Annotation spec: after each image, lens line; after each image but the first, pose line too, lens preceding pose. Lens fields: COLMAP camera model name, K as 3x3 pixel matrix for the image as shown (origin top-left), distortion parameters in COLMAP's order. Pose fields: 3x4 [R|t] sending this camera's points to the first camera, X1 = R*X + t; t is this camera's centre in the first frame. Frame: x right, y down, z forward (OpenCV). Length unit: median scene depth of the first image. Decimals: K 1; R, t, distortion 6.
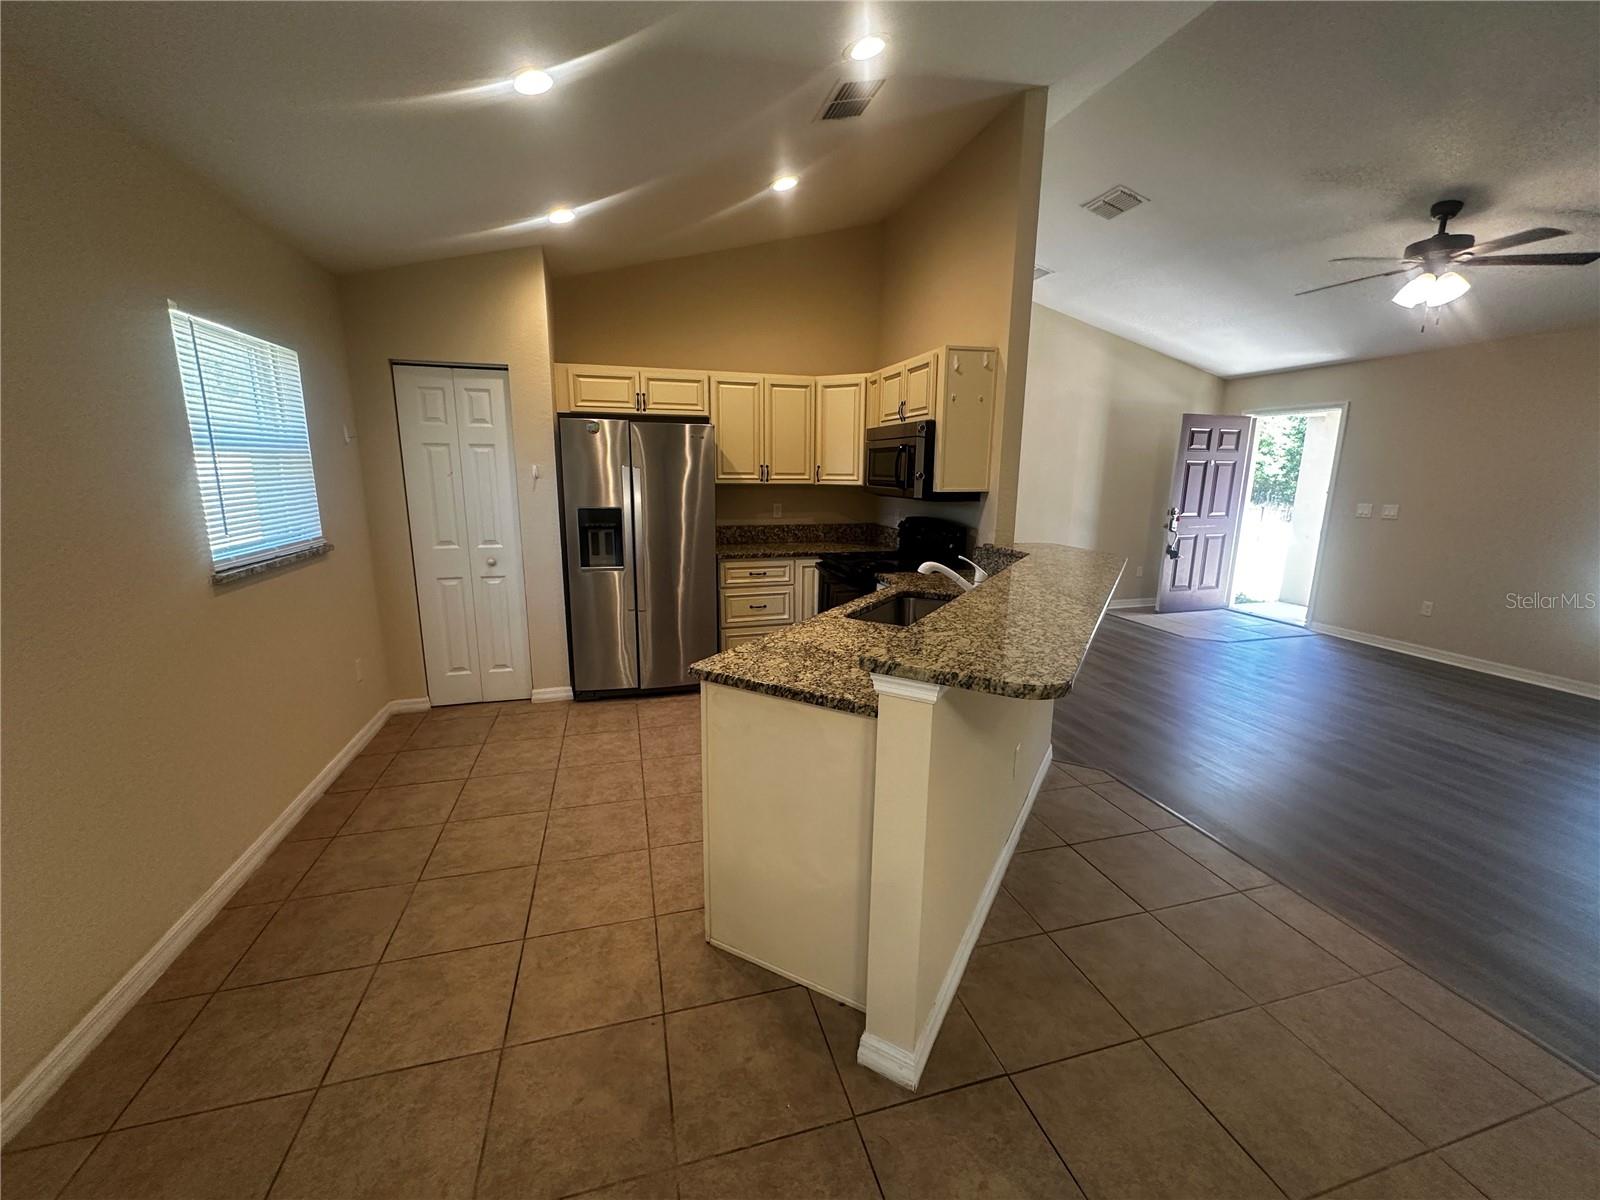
lens RADIAL K [[646.7, 0, 805.8], [0, 646.7, 599.9], [0, 0, 1]] dist [0.000106, 0.000503]
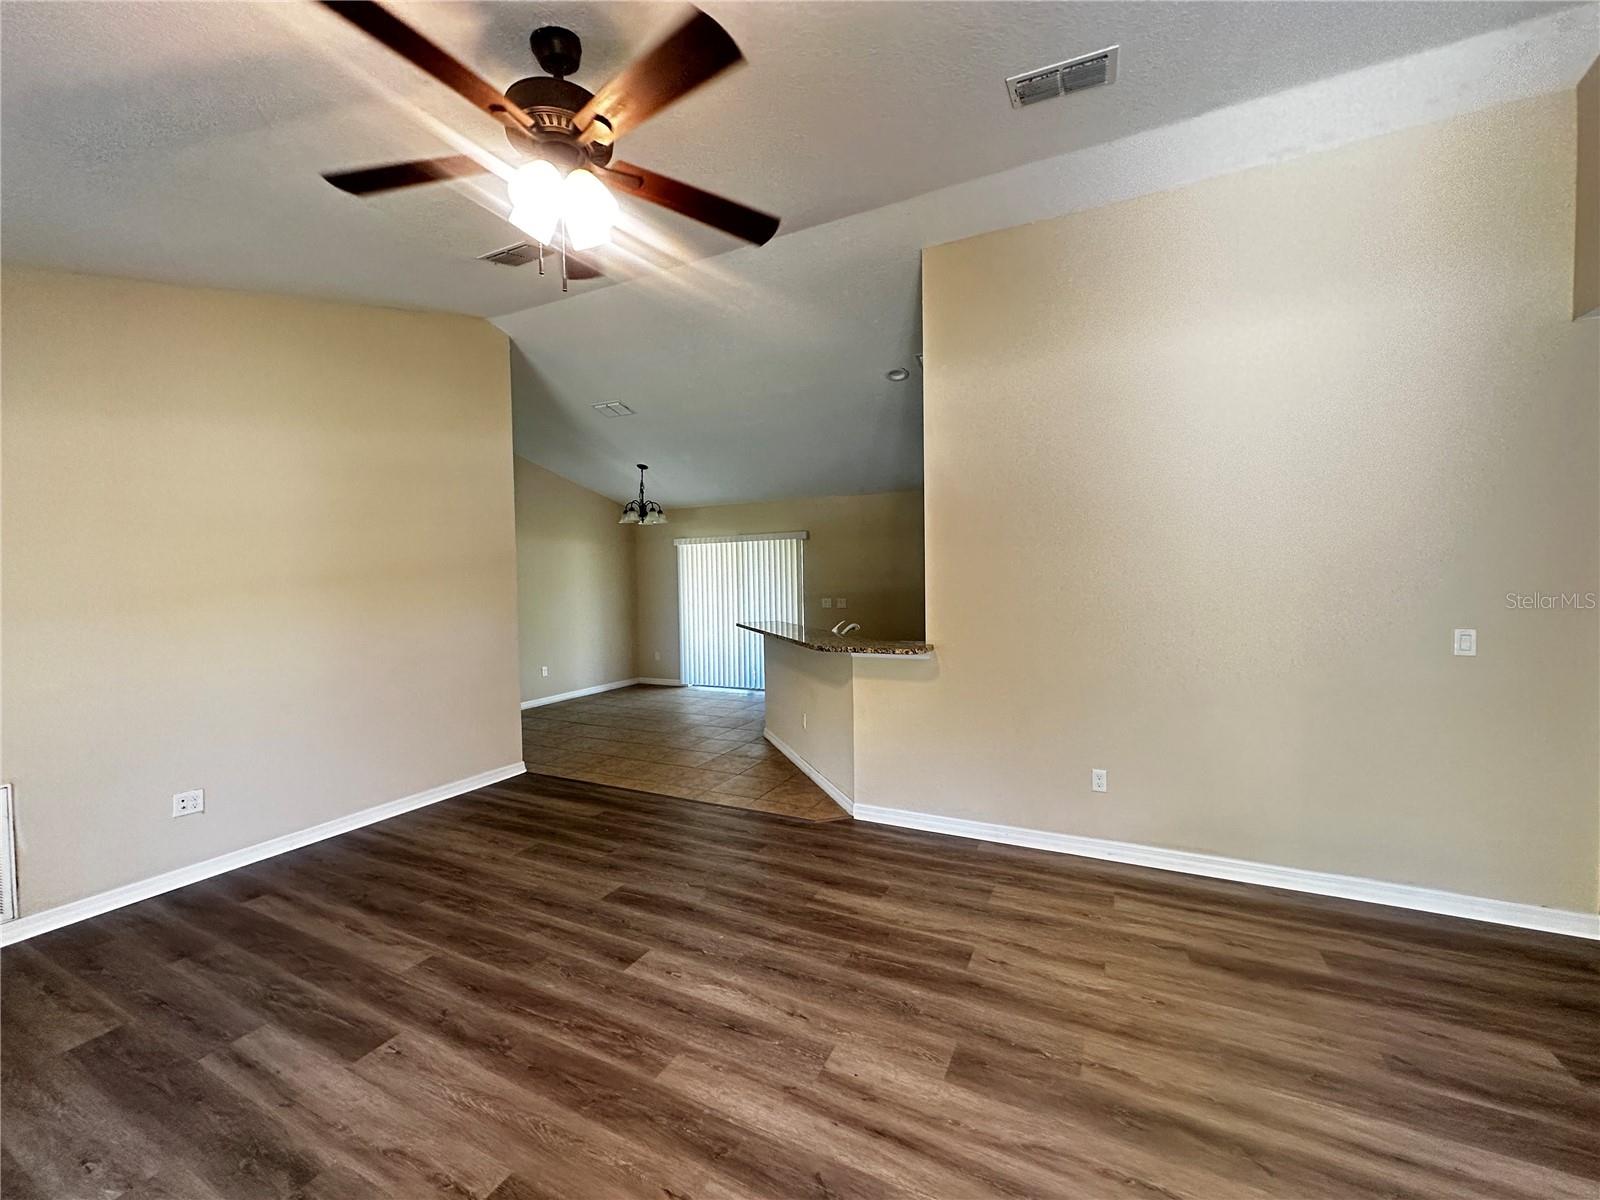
lens RADIAL K [[646.7, 0, 805.8], [0, 646.7, 599.9], [0, 0, 1]] dist [0.000106, 0.000503]
pose [[-0.682882, 0.026066, -0.730063, 1.233063], [-0.138007, 0.976765, 0.163963, -0.303283], [0.717374, 0.212721, -0.663418, 1.551774]]
